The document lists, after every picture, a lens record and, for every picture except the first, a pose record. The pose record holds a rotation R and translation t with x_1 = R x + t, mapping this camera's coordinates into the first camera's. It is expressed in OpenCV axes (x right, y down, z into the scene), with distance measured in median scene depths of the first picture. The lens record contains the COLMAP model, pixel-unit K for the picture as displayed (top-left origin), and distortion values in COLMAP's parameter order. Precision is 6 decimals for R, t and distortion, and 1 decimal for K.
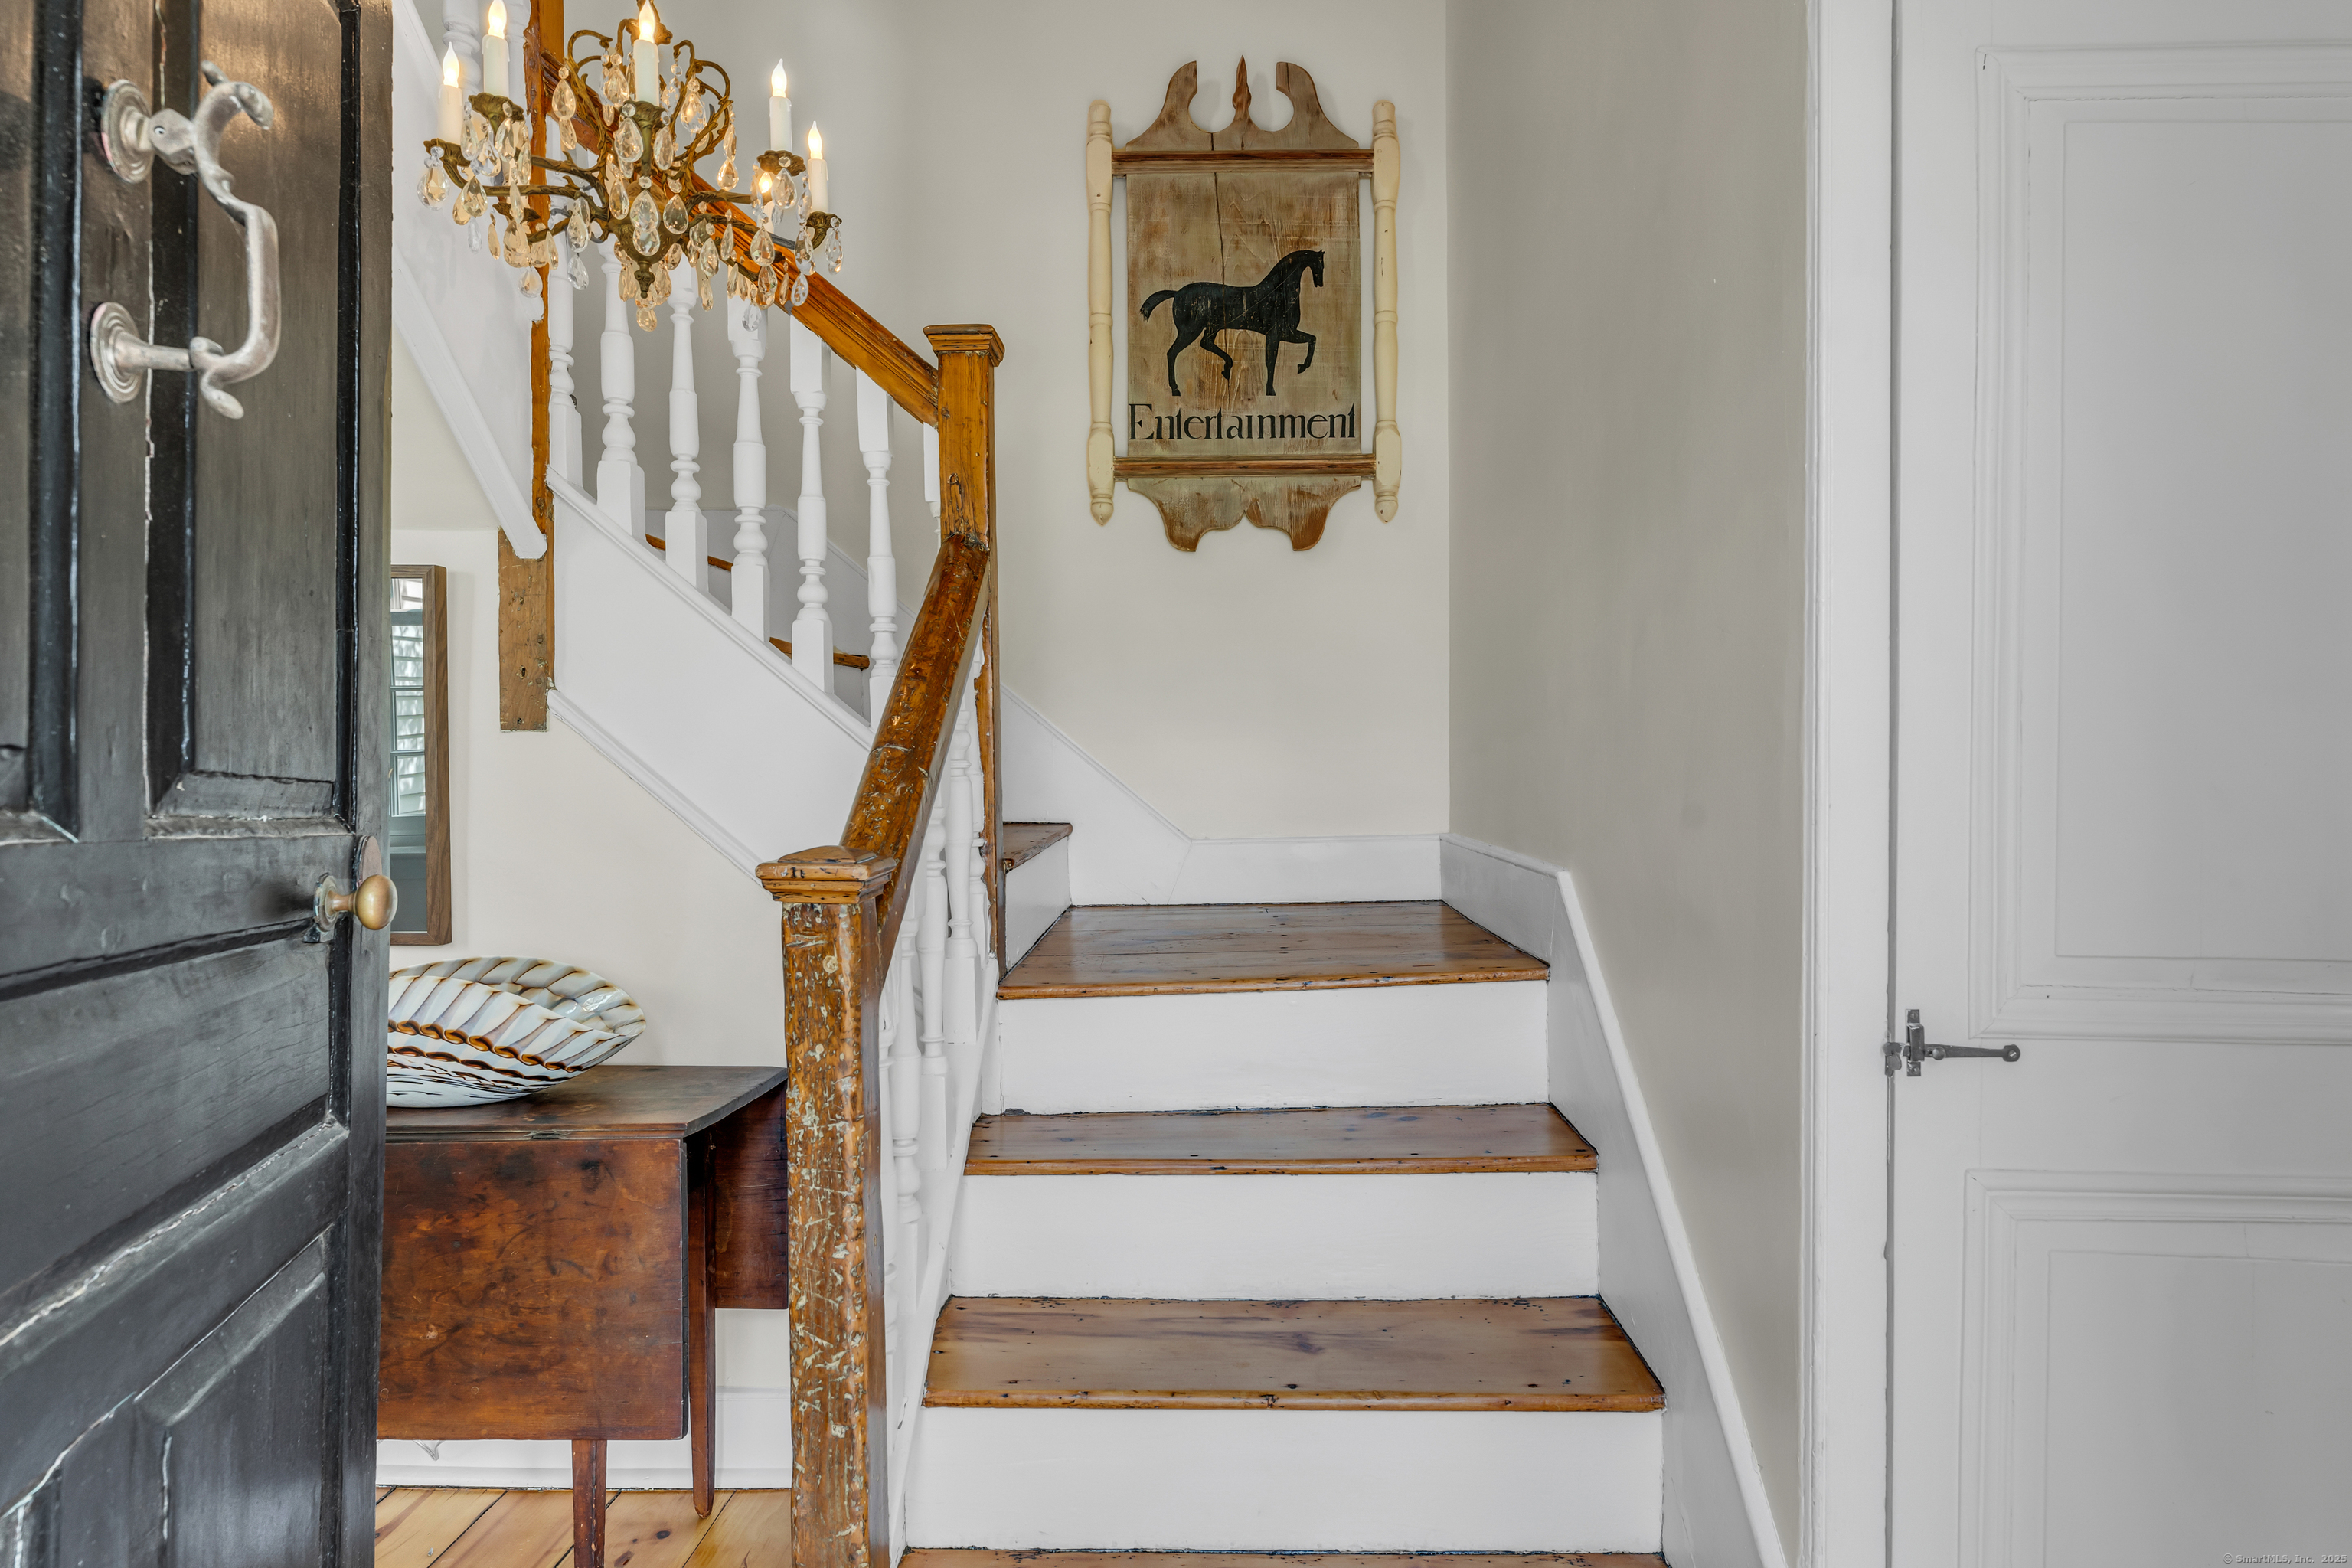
lens RADIAL K [[1207.8, 0, 1176.9], [0, 1207.8, 781.8], [0, 0, 1]] dist [0.003569, 0.000109]
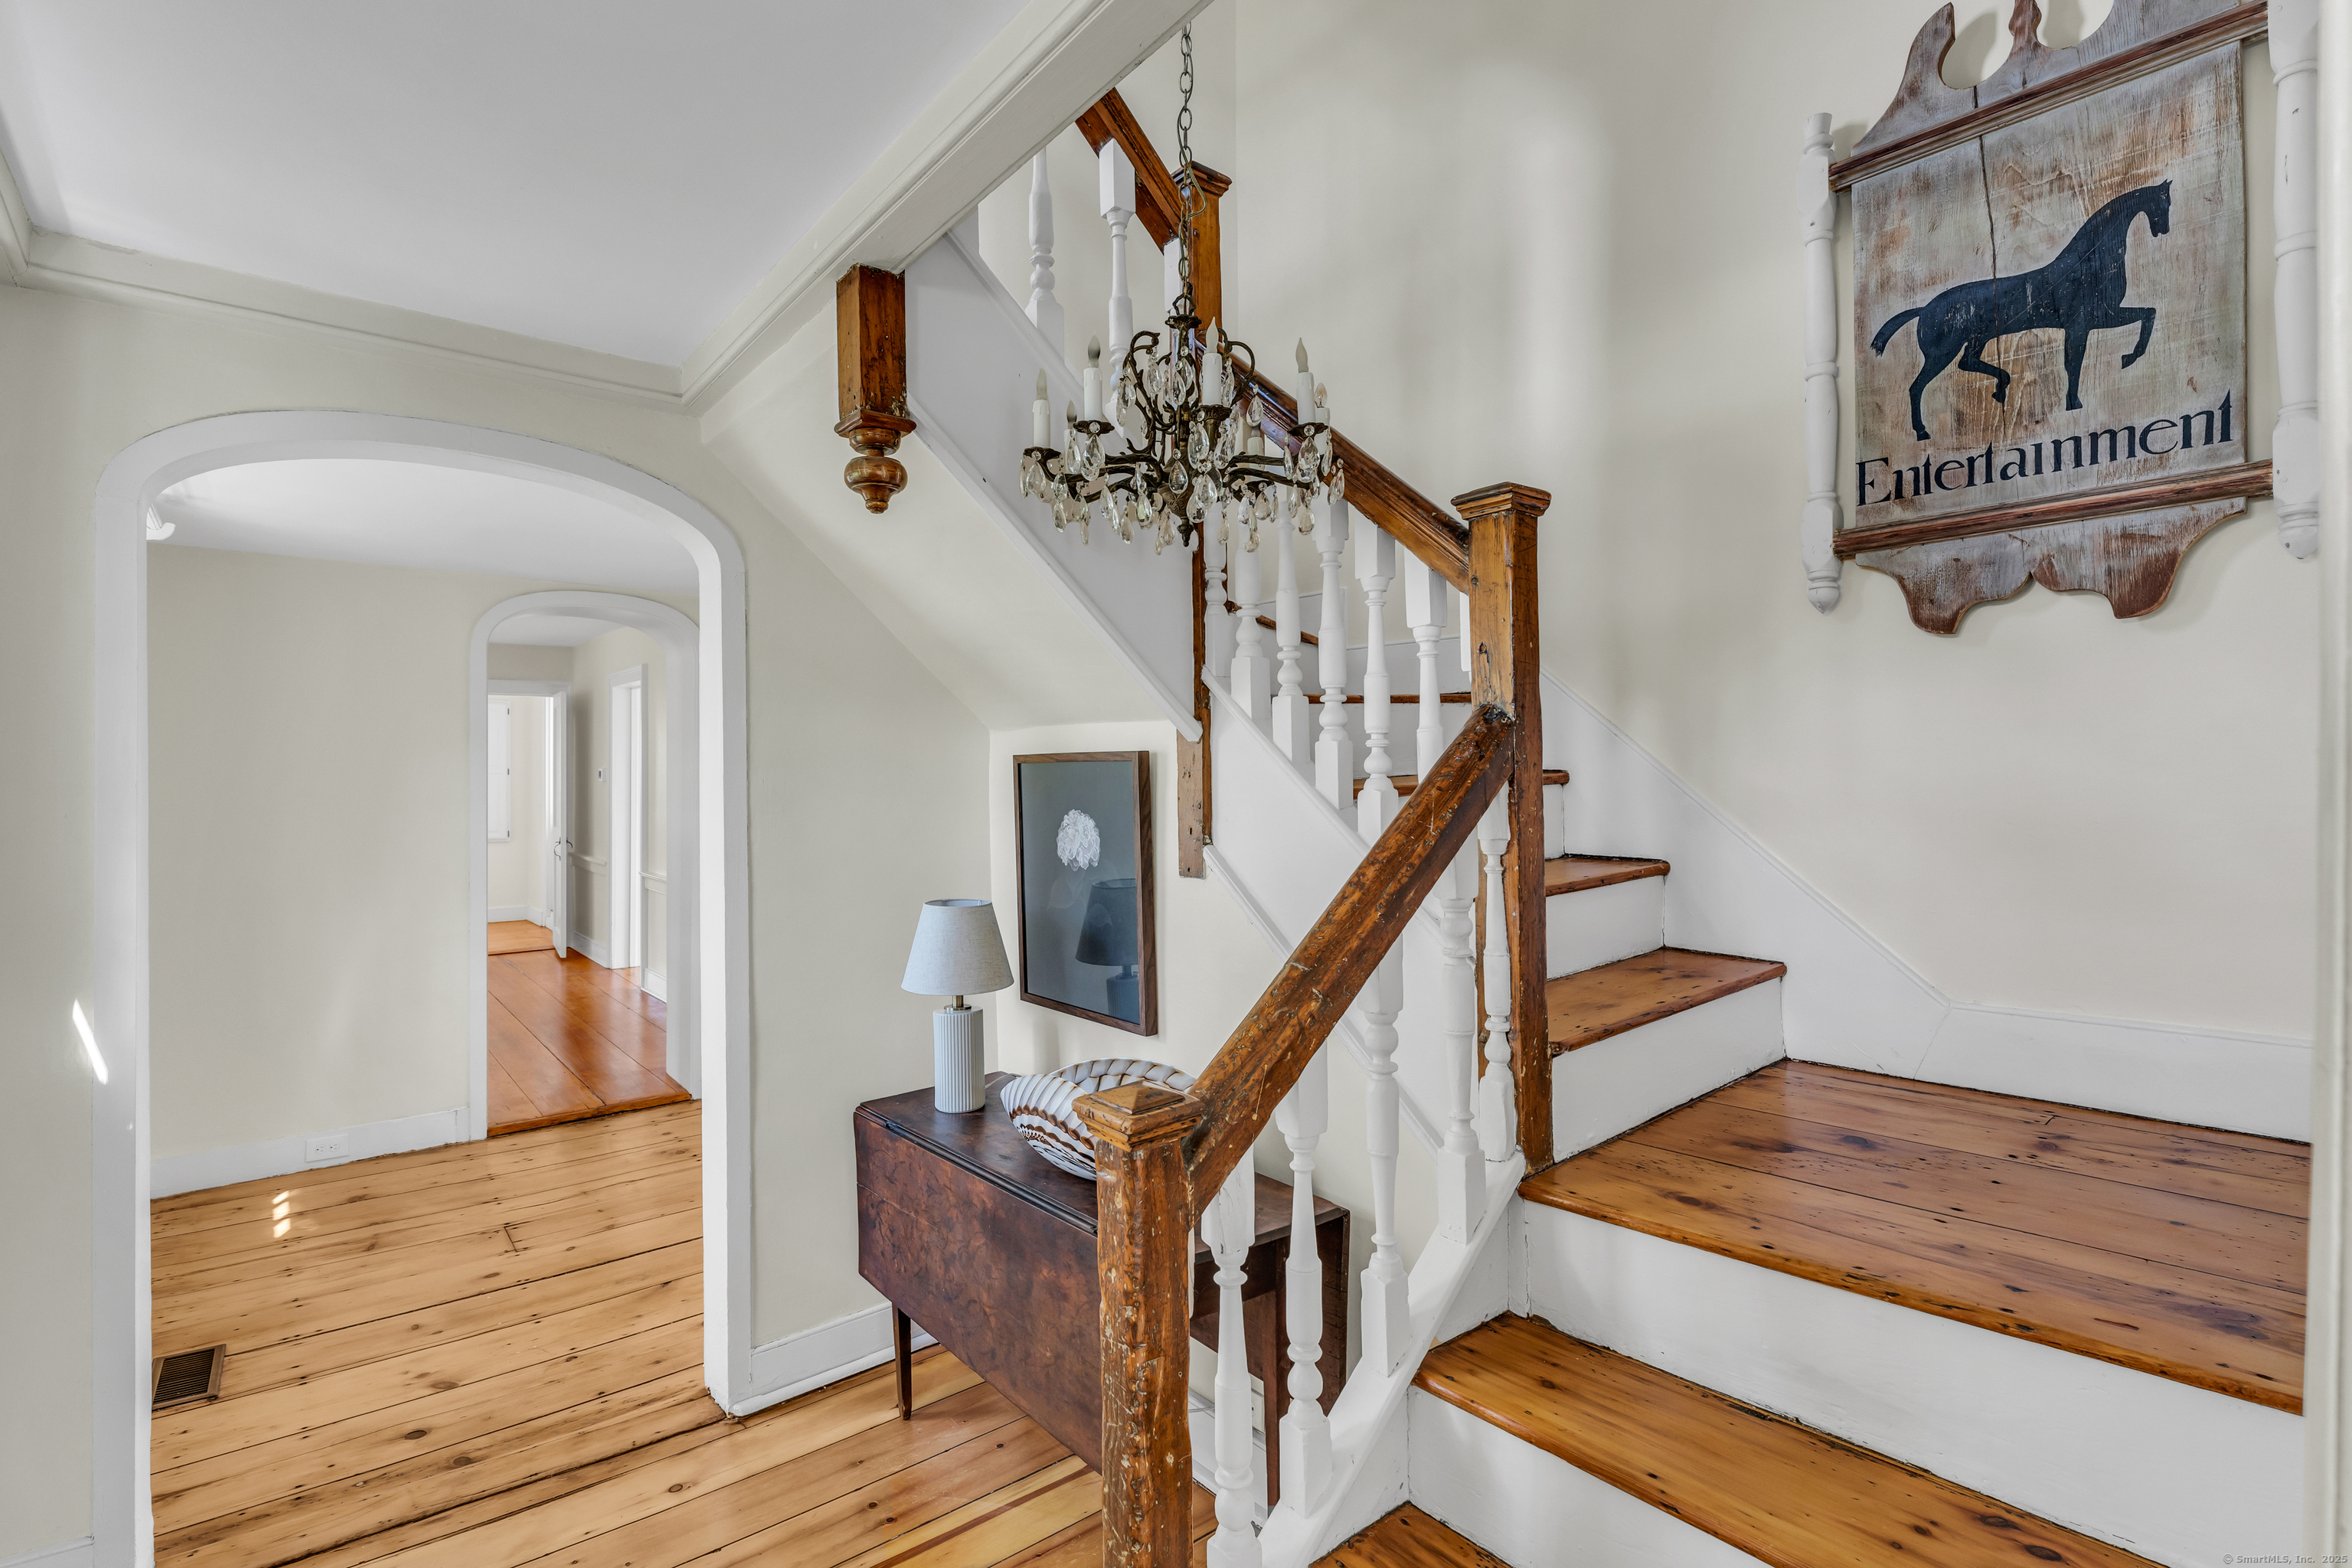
lens RADIAL K [[1101.3, 0, 1175.8], [0, 1101.3, 786.4], [0, 0, 1]] dist [-0.002497, 0.000338]
pose [[0.660874, 0.000491, -0.750497, 0.216405], [0.004342, 0.999981, 0.004478, -0.098955], [0.750484, -0.006218, 0.660859, 0.158752]]
